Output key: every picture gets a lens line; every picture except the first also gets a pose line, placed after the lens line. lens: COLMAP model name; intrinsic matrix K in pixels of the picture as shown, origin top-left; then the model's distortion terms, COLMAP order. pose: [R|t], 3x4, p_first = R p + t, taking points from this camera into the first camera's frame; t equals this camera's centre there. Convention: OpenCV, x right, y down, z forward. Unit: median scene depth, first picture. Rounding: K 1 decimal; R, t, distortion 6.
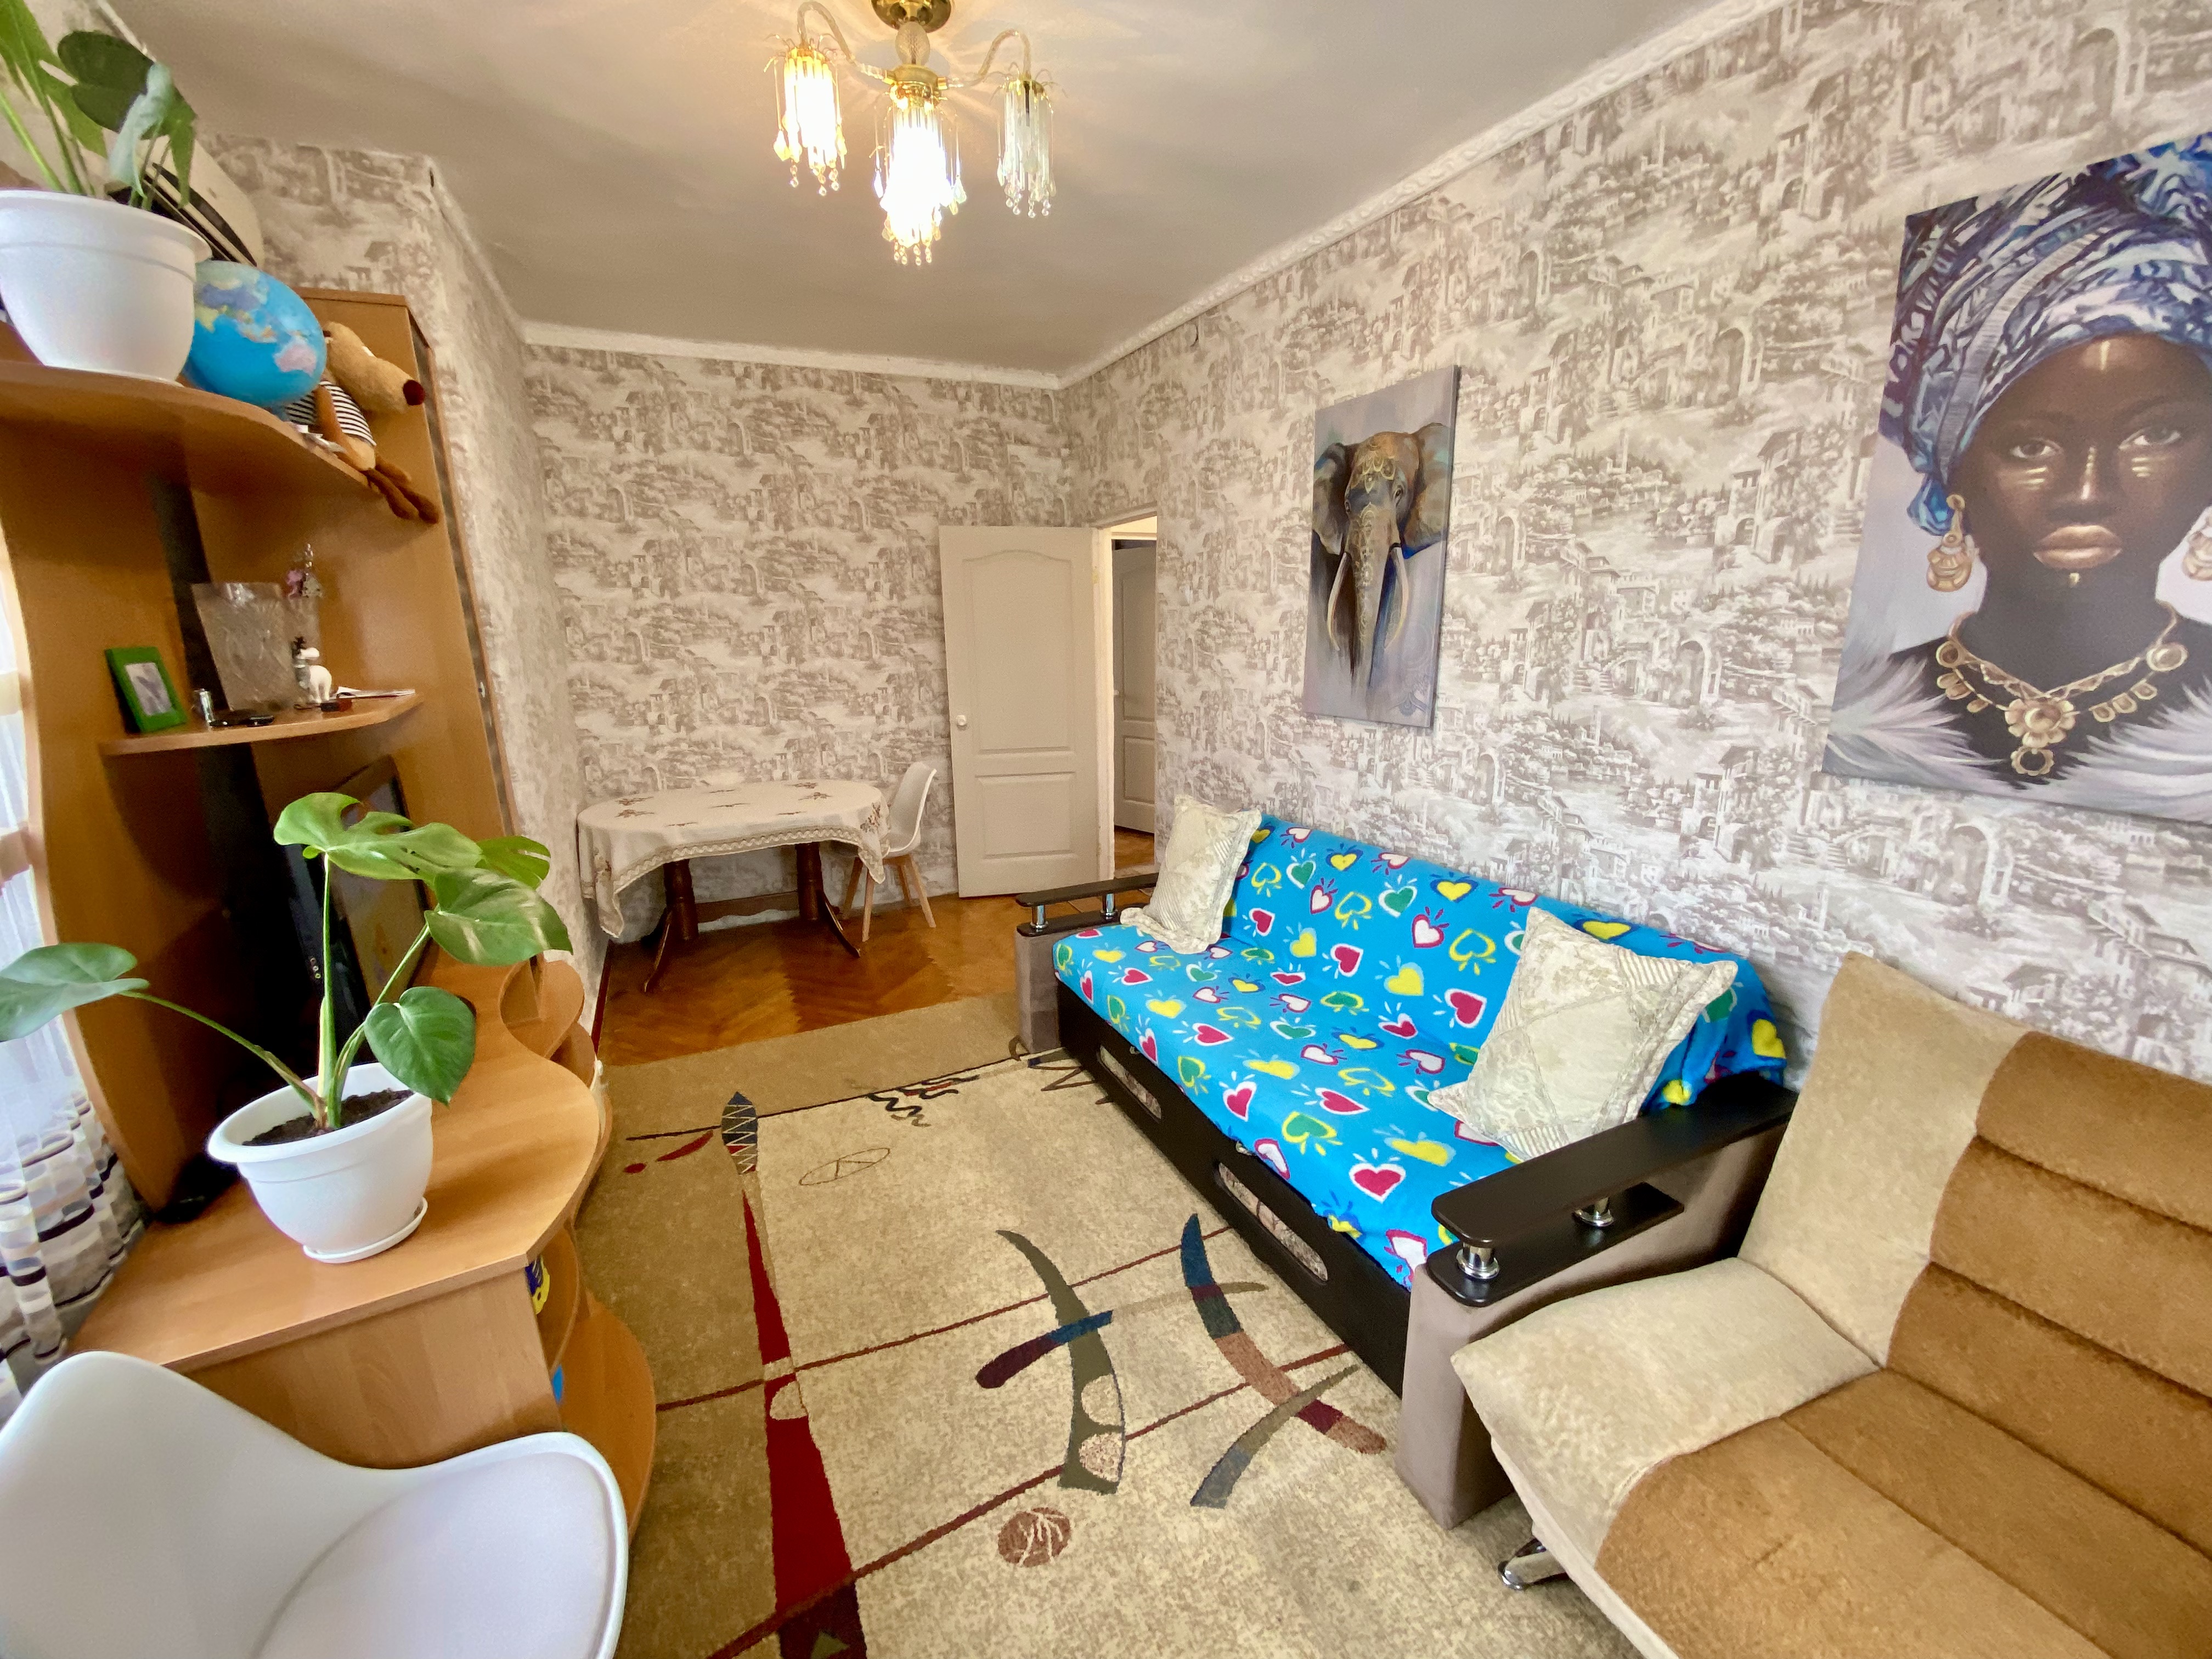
lens RADIAL K [[893.4, 0, 1106.5], [0, 893.4, 827.4], [0, 0, 1]] dist [0.020565, -0.019565]
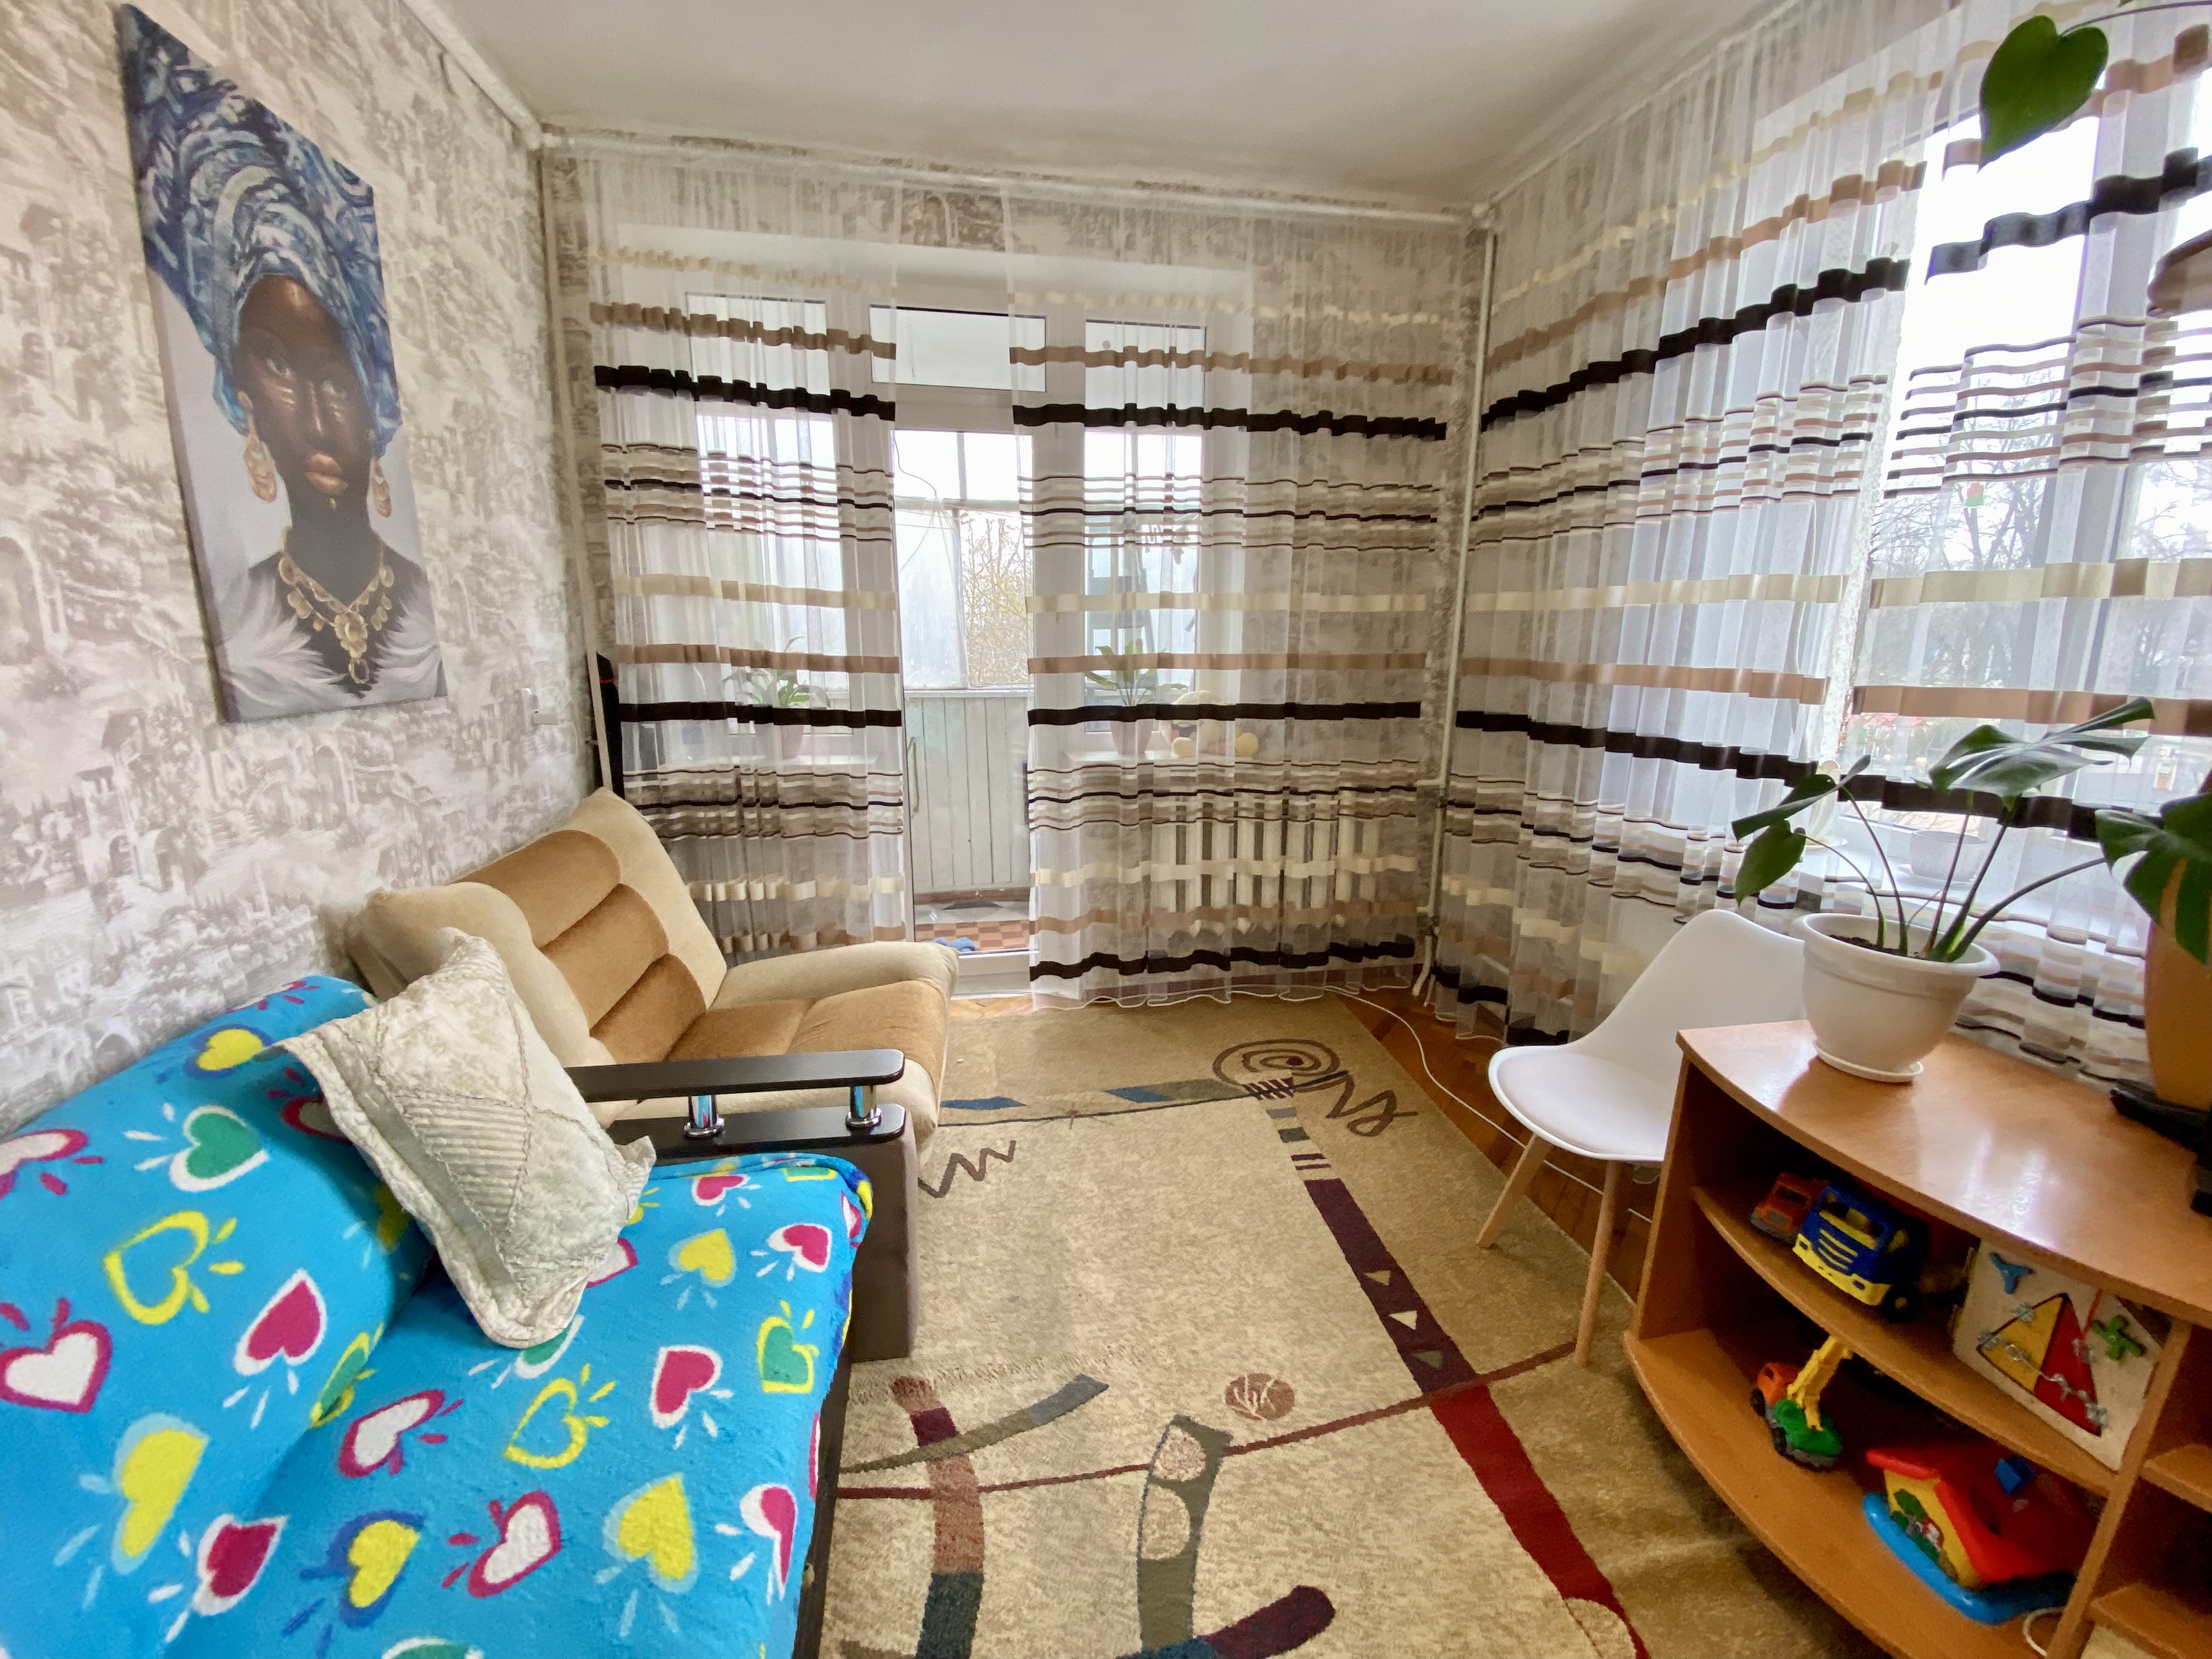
lens RADIAL K [[893.4, 0, 1107.9], [0, 893.4, 829.4], [0, 0, 1]] dist [0.020565, -0.019565]
pose [[-0.958708, -0.053784, 0.279260, -0.132071], [0.069809, 0.907406, 0.414416, -0.216701], [-0.275691, 0.416799, -0.866183, 1.324866]]
